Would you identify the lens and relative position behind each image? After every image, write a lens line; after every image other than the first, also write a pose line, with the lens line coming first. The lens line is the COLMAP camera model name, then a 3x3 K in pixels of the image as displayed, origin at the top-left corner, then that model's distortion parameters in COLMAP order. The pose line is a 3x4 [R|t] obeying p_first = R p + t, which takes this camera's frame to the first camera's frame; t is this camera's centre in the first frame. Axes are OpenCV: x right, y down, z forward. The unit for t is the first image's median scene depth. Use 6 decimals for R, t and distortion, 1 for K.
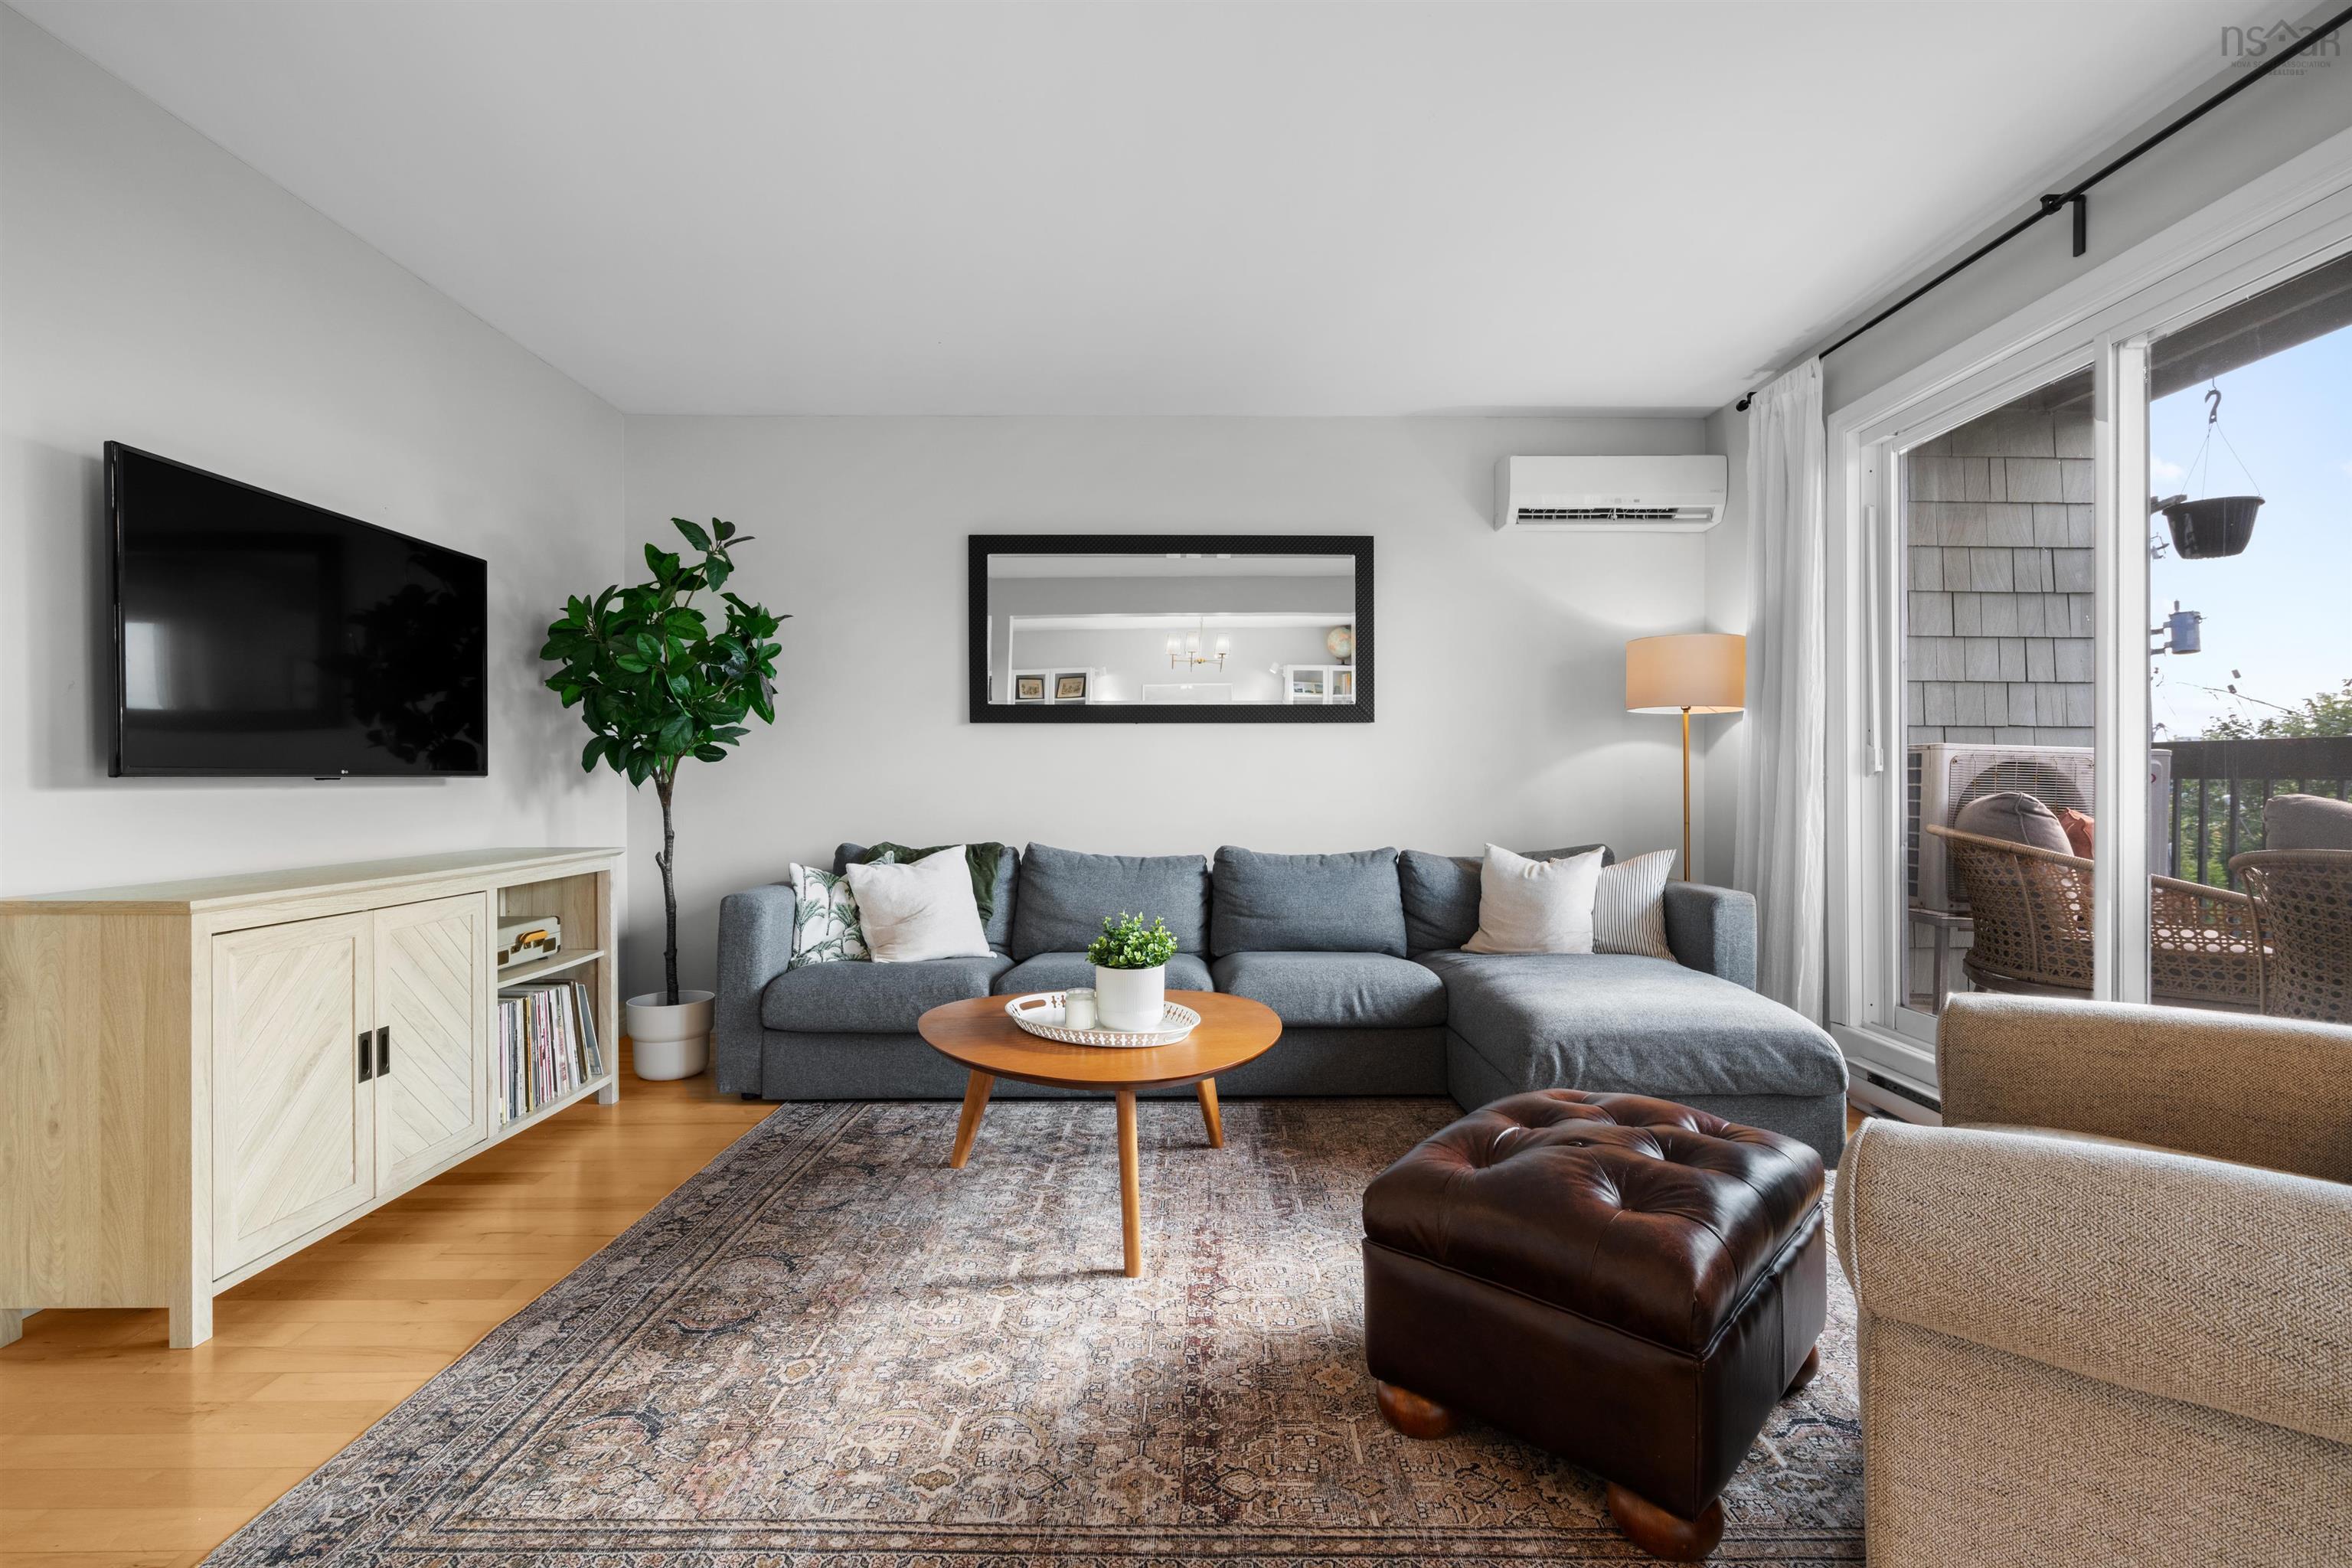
lens RADIAL K [[1055.7, 0, 1179.0], [0, 1055.7, 785.3], [0, 0, 1]] dist [-0.000155, -0.000132]
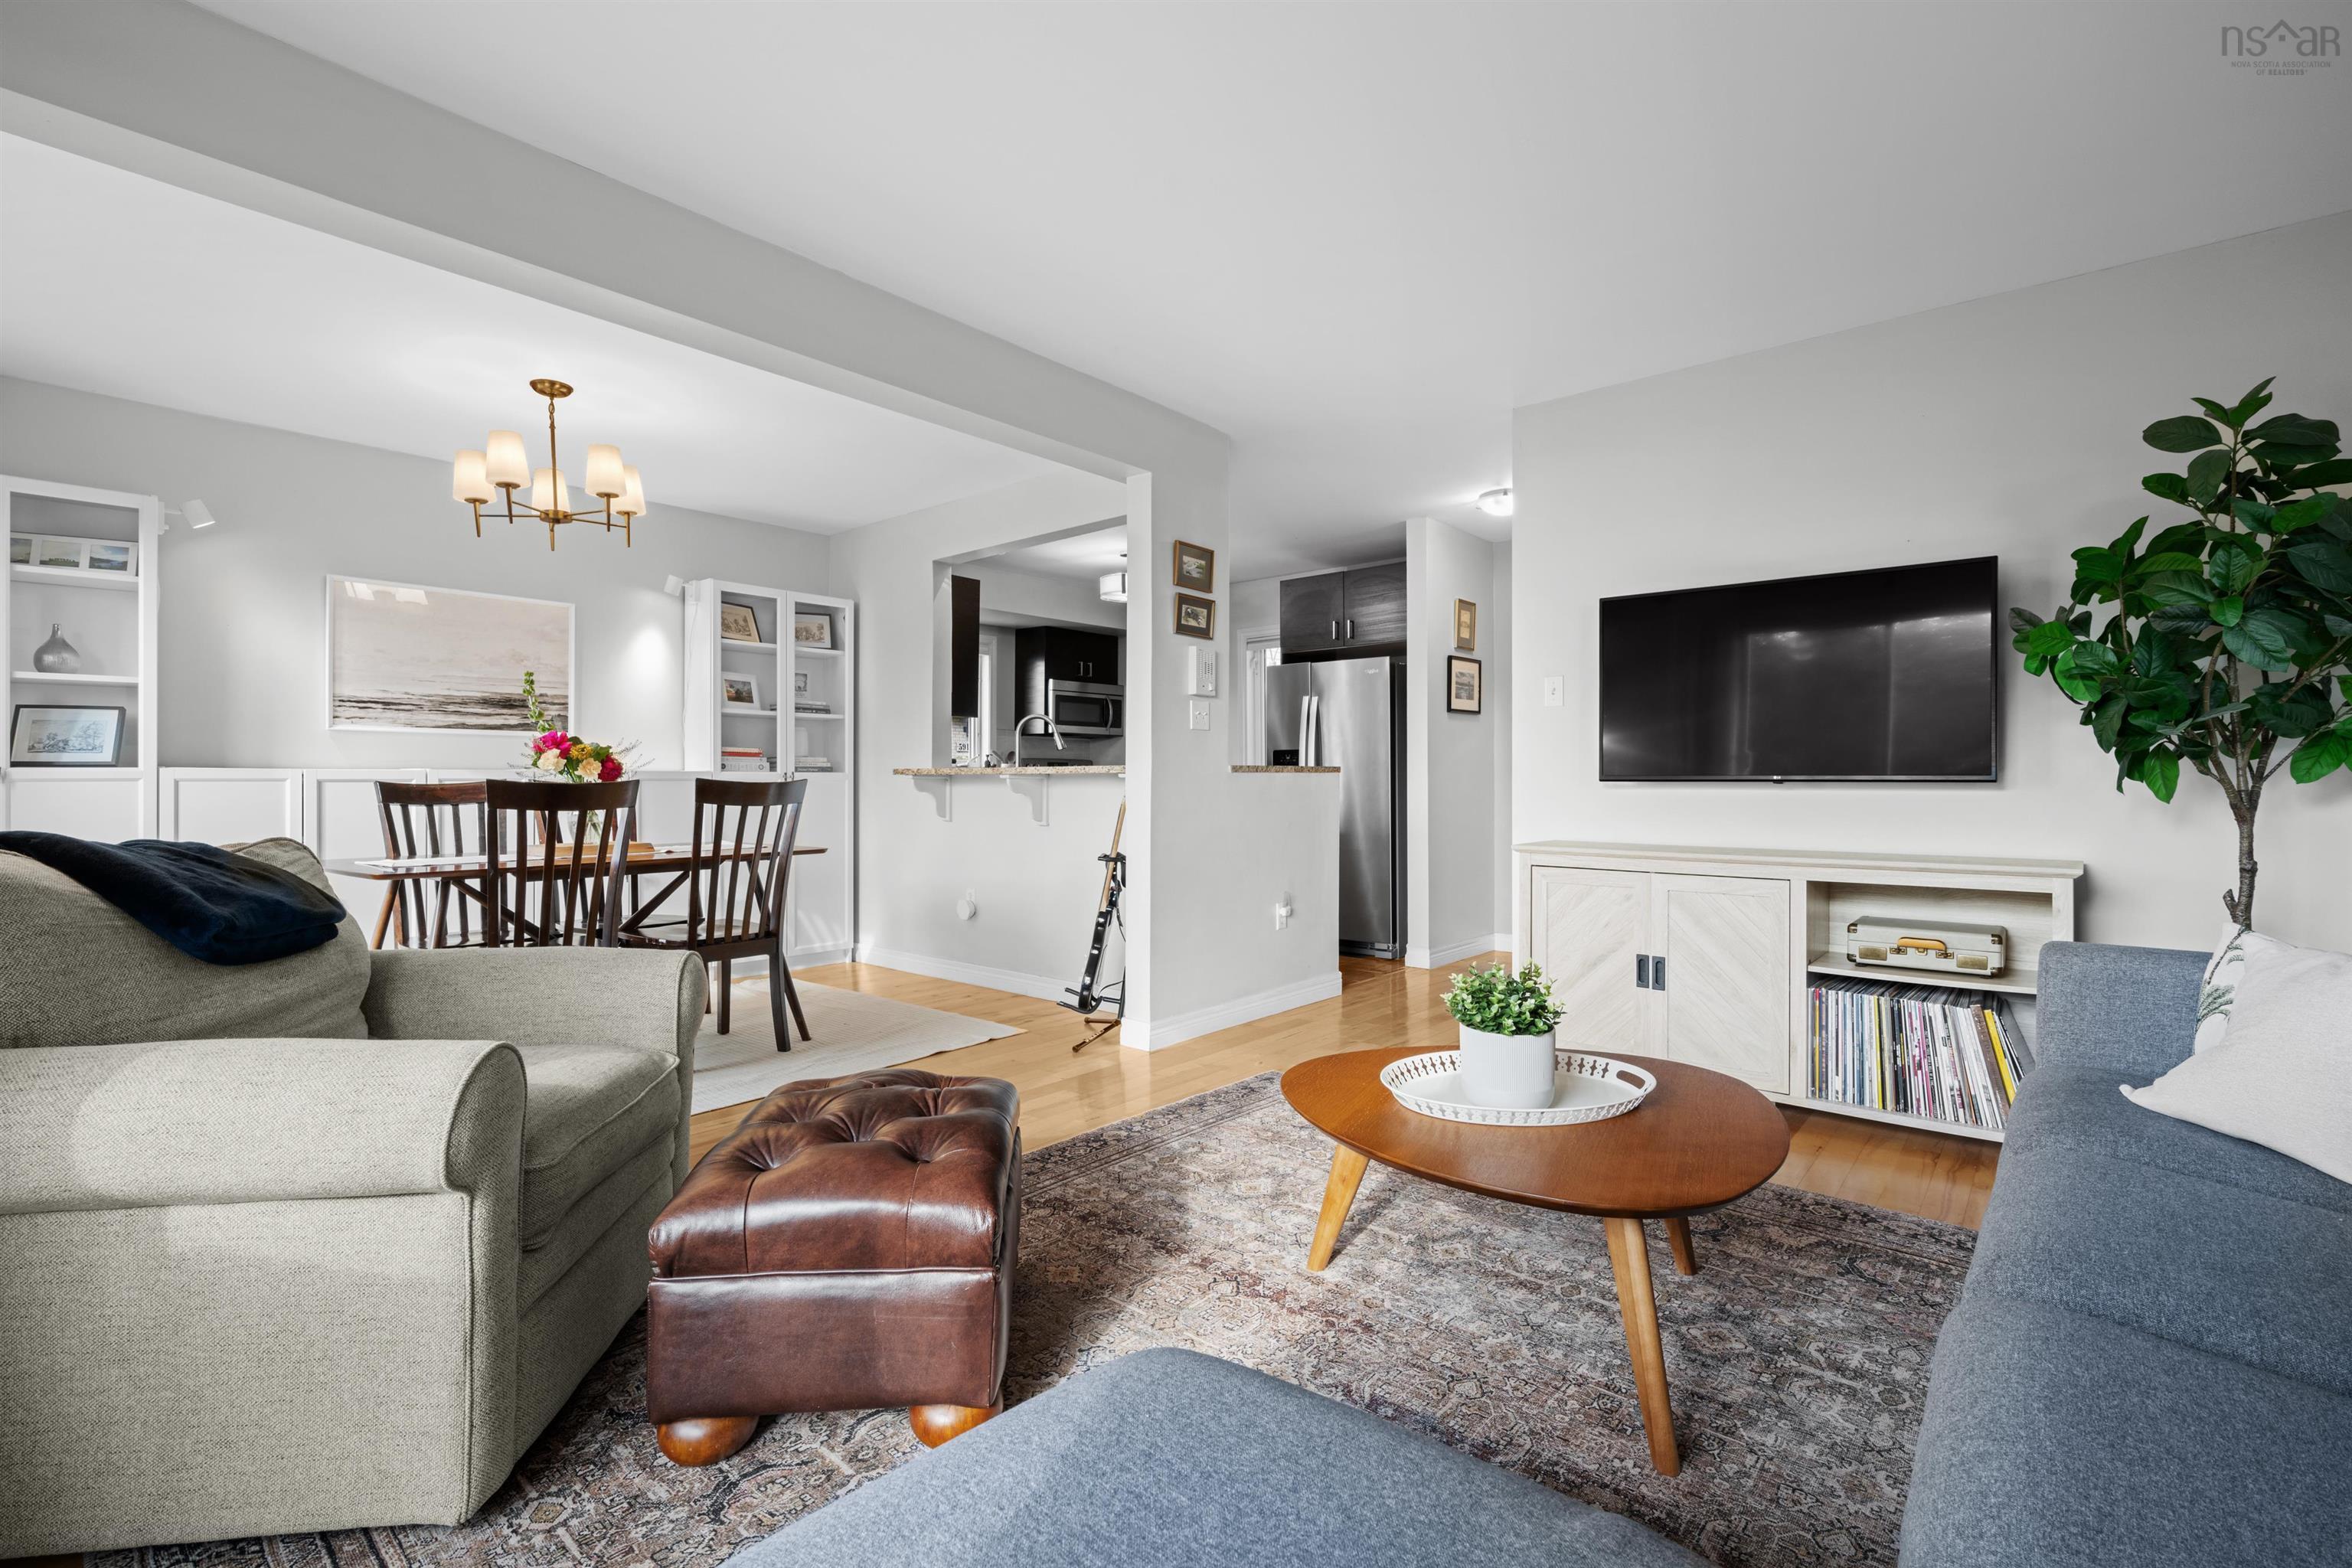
lens RADIAL K [[1055.7, 0, 1190.0], [0, 1055.7, 790.1], [0, 0, 1]] dist [-0.000155, -0.000132]
pose [[-0.650585, 0.001060, -0.759433, 0.534031], [-0.008304, 0.999929, 0.008510, -0.002638], [0.759388, 0.011843, -0.650530, 1.037512]]
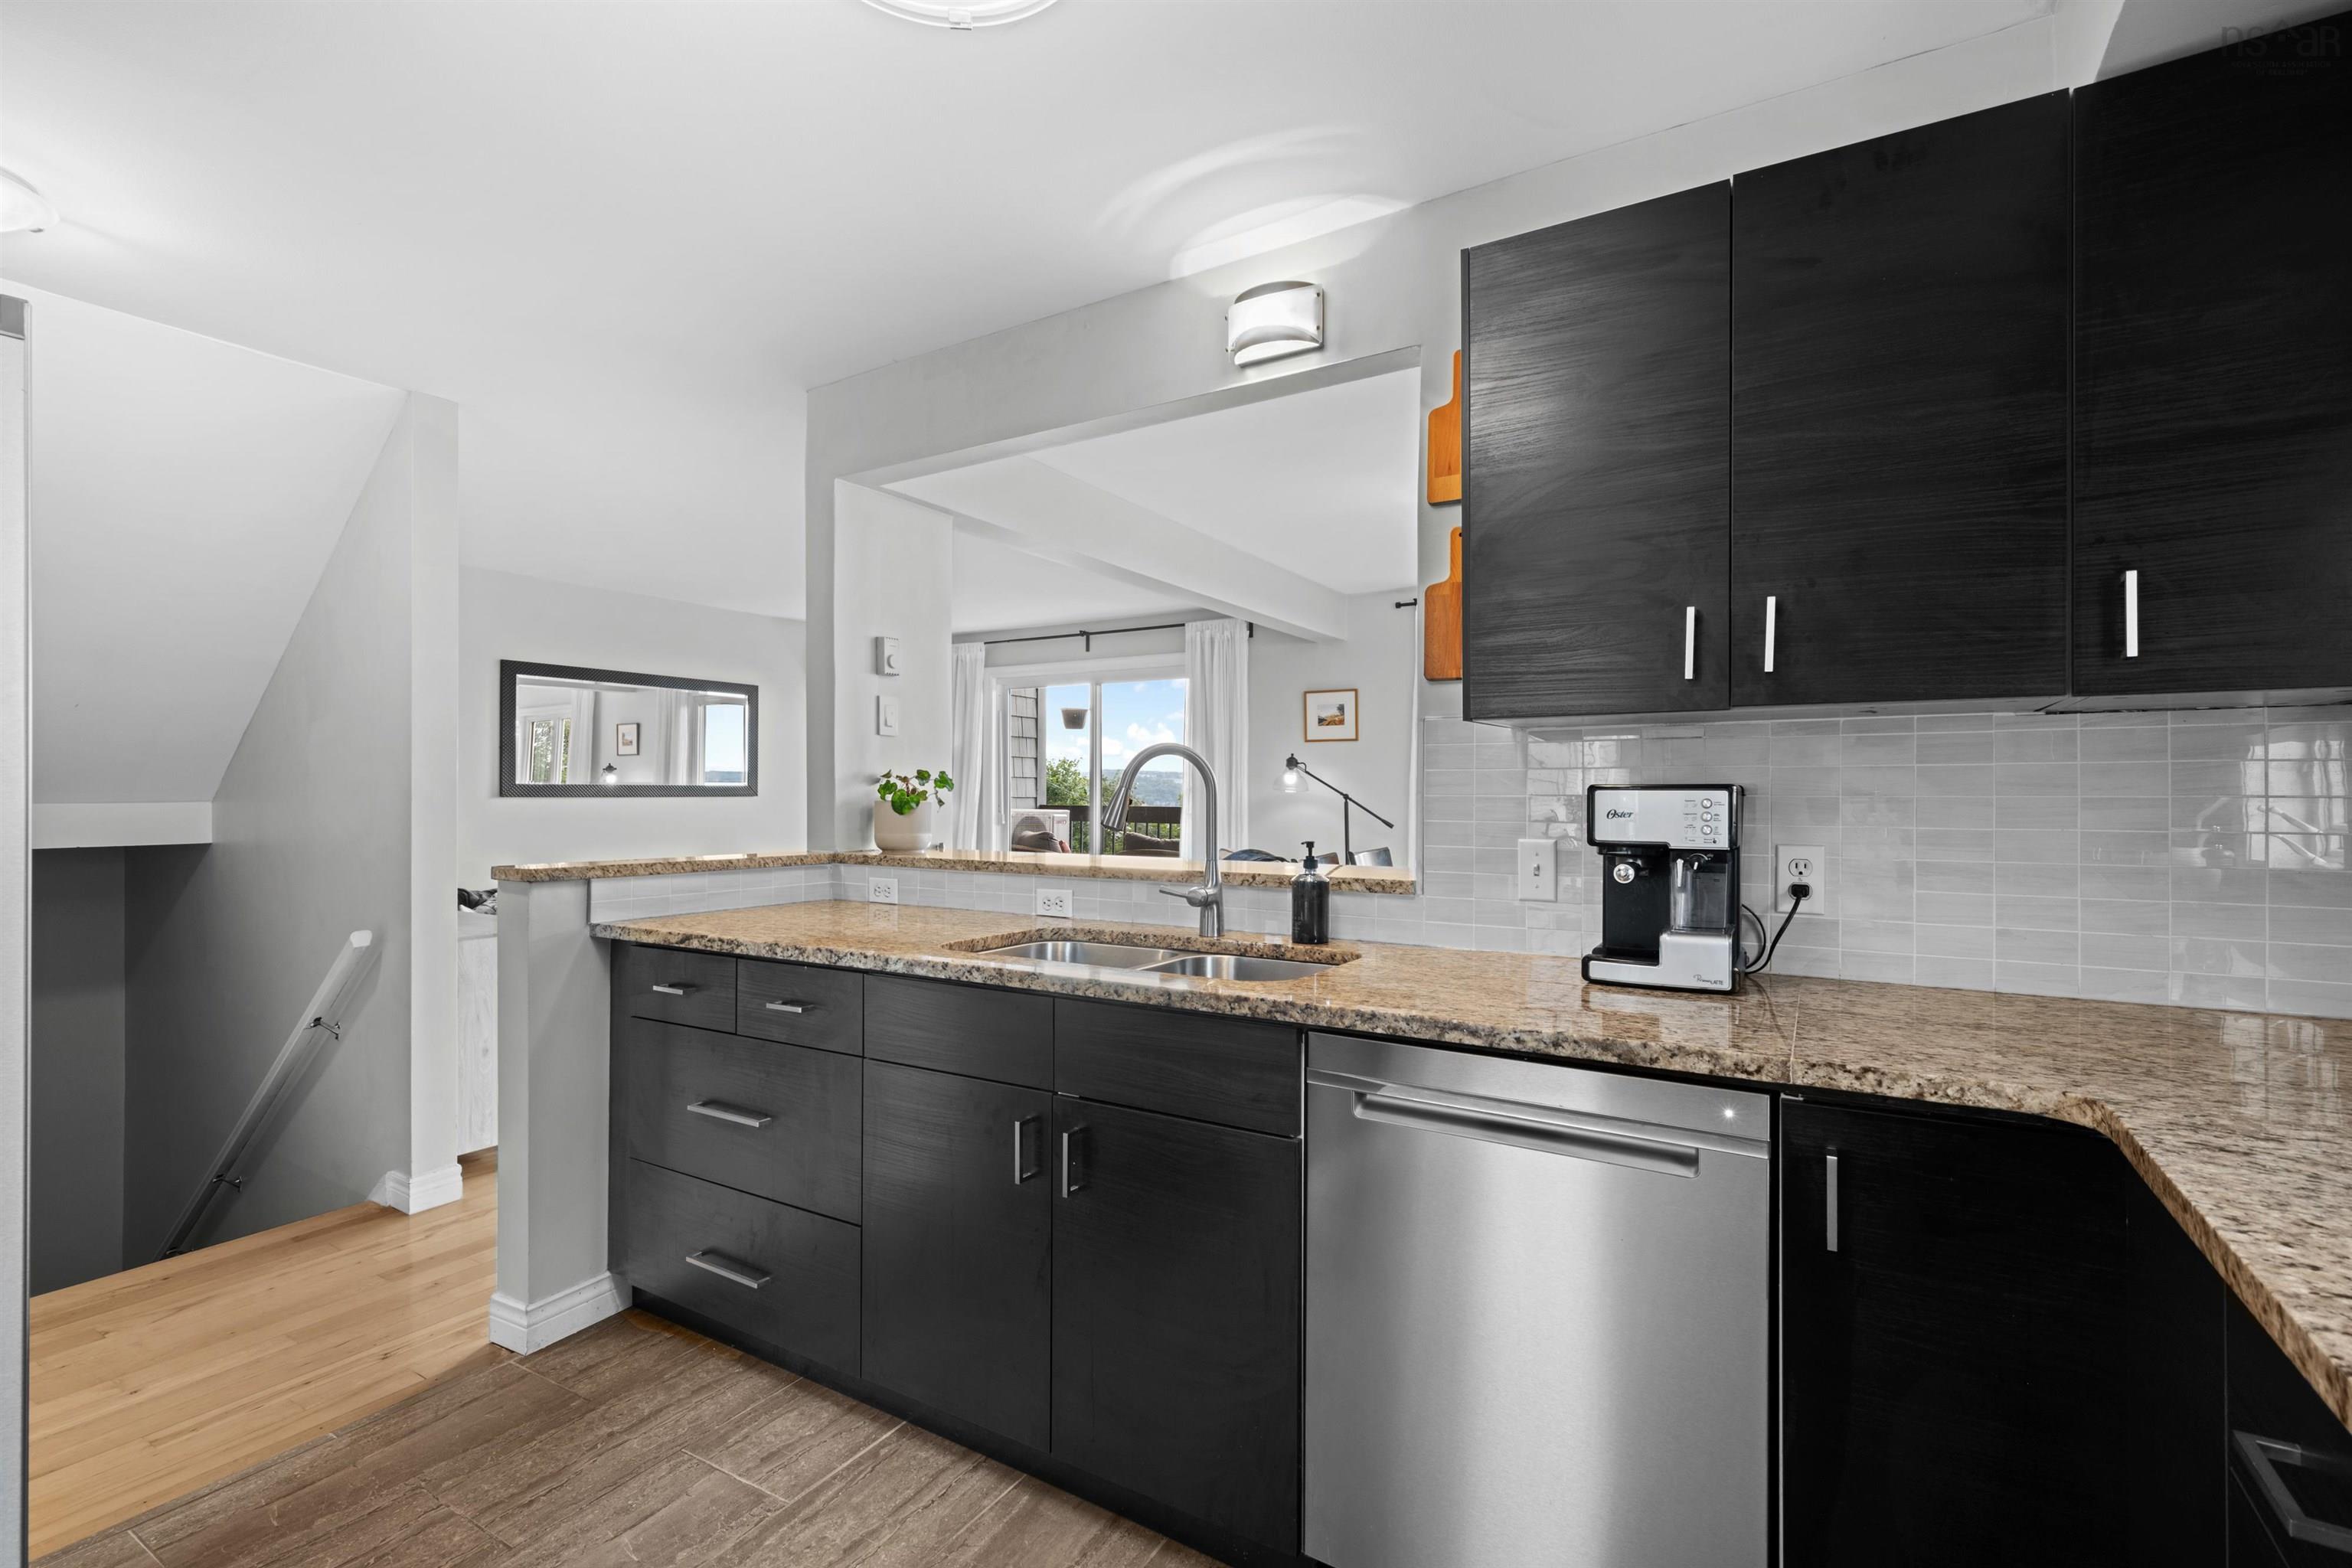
lens RADIAL K [[1055.7, 0, 1176.6], [0, 1055.7, 789.7], [0, 0, 1]] dist [-0.000155, -0.000132]
pose [[0.532239, 0.004625, 0.846581, -1.151337], [0.005959, 0.999940, -0.009209, -0.066632], [-0.846573, 0.009946, 0.532180, -0.595350]]
